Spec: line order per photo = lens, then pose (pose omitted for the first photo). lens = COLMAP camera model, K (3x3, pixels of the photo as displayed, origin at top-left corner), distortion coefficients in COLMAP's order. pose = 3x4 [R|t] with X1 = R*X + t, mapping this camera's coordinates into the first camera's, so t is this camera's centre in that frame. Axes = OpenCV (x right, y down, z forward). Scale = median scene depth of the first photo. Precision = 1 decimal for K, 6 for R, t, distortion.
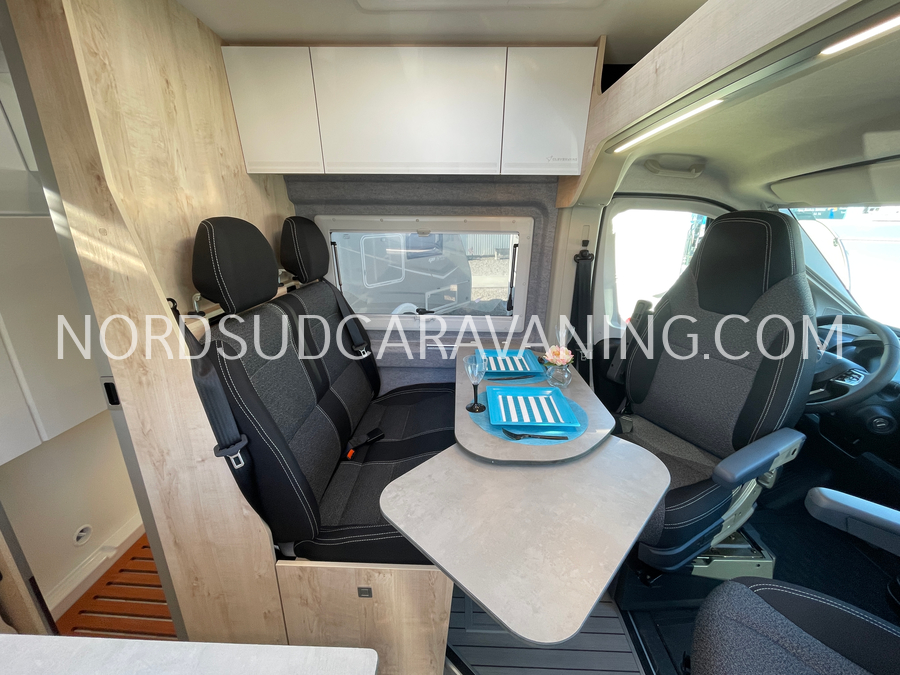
lens RADIAL K [[364.5, 0, 451.7], [0, 364.5, 331.6], [0, 0, 1]] dist [0.000067, -0.002280]
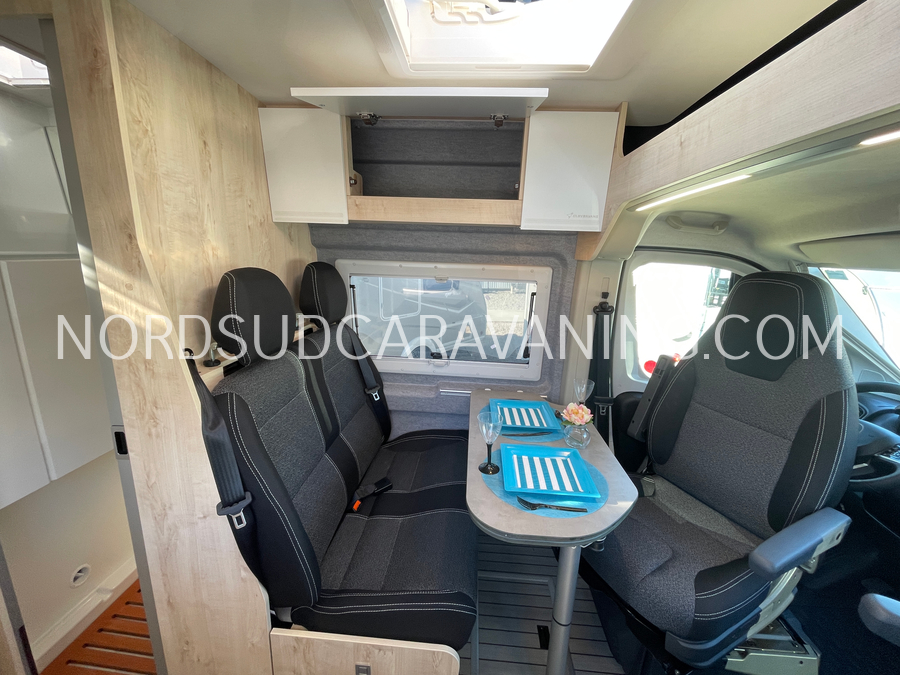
lens RADIAL K [[364.5, 0, 451.7], [0, 364.5, 331.3], [0, 0, 1]] dist [0.000067, -0.002280]
pose [[0.998643, 0.033689, -0.039721, -0.005836], [-0.036876, 0.995914, -0.082440, -0.068134], [0.036782, 0.083793, 0.995804, 0.018310]]
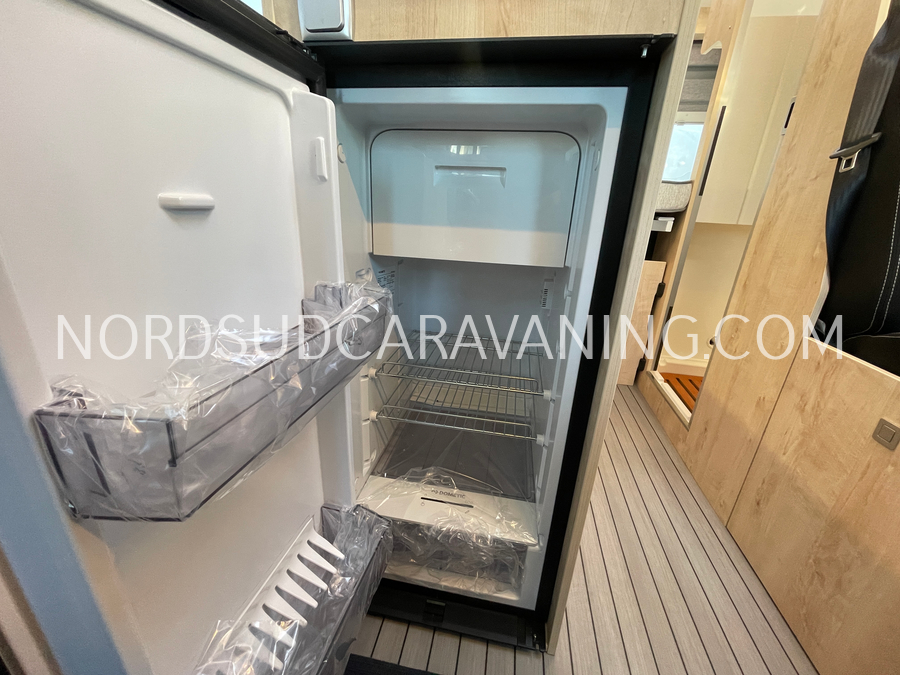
lens RADIAL K [[364.5, 0, 453.1], [0, 364.5, 335.6], [0, 0, 1]] dist [0.000067, -0.002280]
pose [[-0.152973, 0.311894, -0.937721, 0.353920], [-0.348096, 0.871068, 0.346510, 0.583475], [0.924894, 0.379424, -0.024680, 0.283483]]
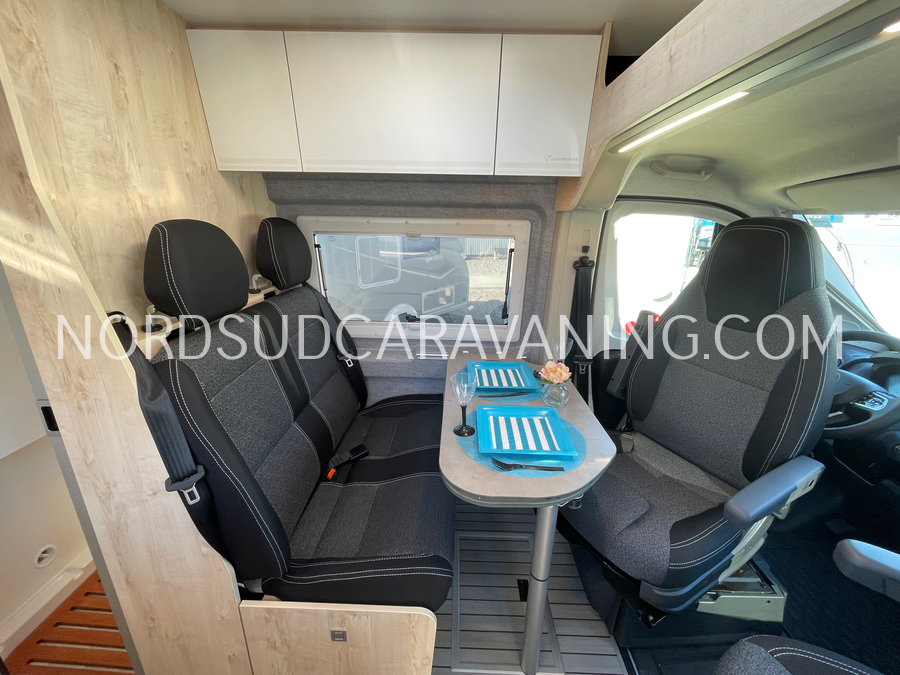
lens RADIAL K [[364.5, 0, 452.2], [0, 364.5, 331.6], [0, 0, 1]] dist [0.000067, -0.002280]
pose [[0.999944, 0.009423, 0.004781, 0.030730], [-0.009443, 0.999947, 0.004081, -0.044317], [-0.004743, -0.004126, 0.999980, 0.091869]]
